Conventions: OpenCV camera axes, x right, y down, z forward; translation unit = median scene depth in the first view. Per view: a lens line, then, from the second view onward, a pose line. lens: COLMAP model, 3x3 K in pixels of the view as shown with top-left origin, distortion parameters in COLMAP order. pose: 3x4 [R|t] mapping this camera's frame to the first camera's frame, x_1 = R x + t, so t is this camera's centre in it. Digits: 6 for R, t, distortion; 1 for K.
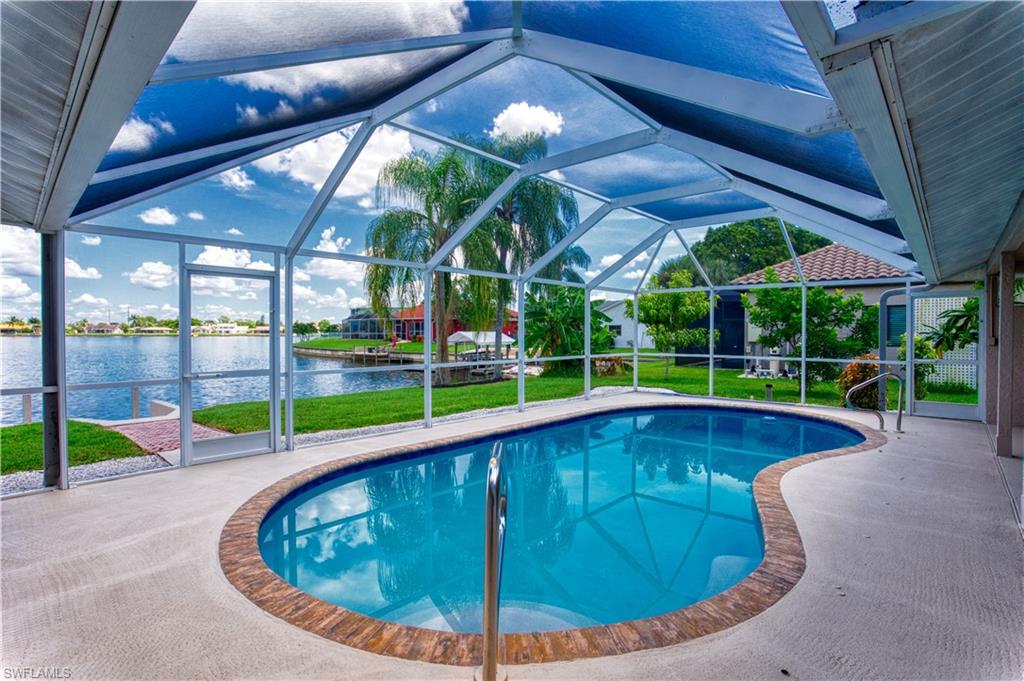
lens RADIAL K [[499.0, 0, 512.0], [0, 499.0, 340.5], [0, 0, 1]] dist [-0.086295, 0.042326]
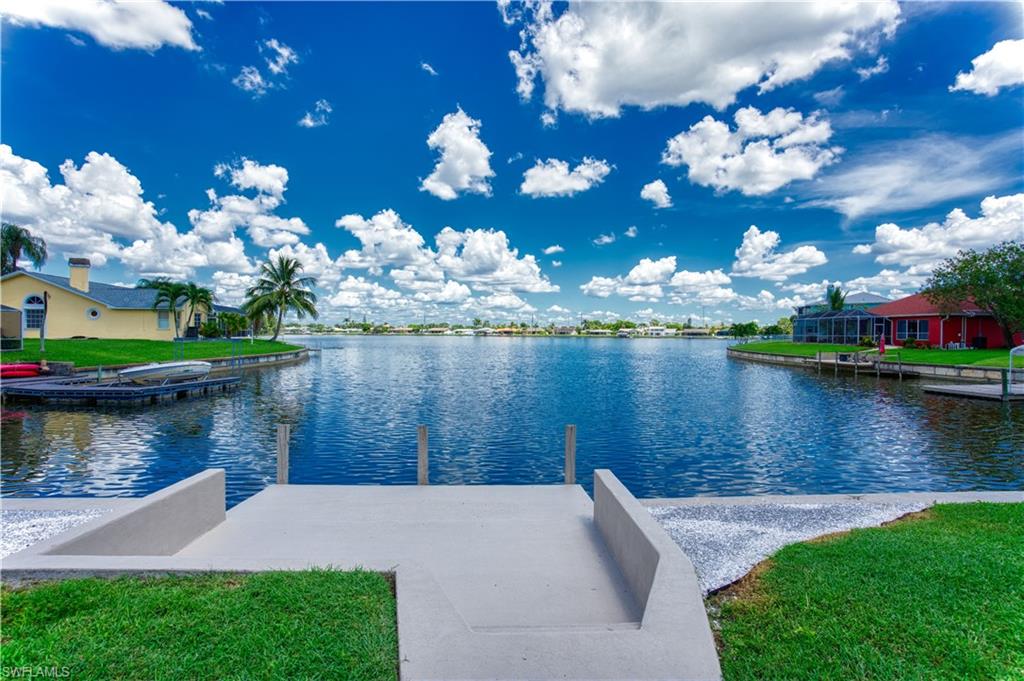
lens RADIAL K [[499.0, 0, 512.0], [0, 499.0, 340.5], [0, 0, 1]] dist [-0.086295, 0.042326]
pose [[0.687722, 0.012561, -0.725865, -0.084265], [-0.016712, 0.999859, 0.001469, 0.000487], [0.725781, 0.011120, 0.687836, 0.110178]]
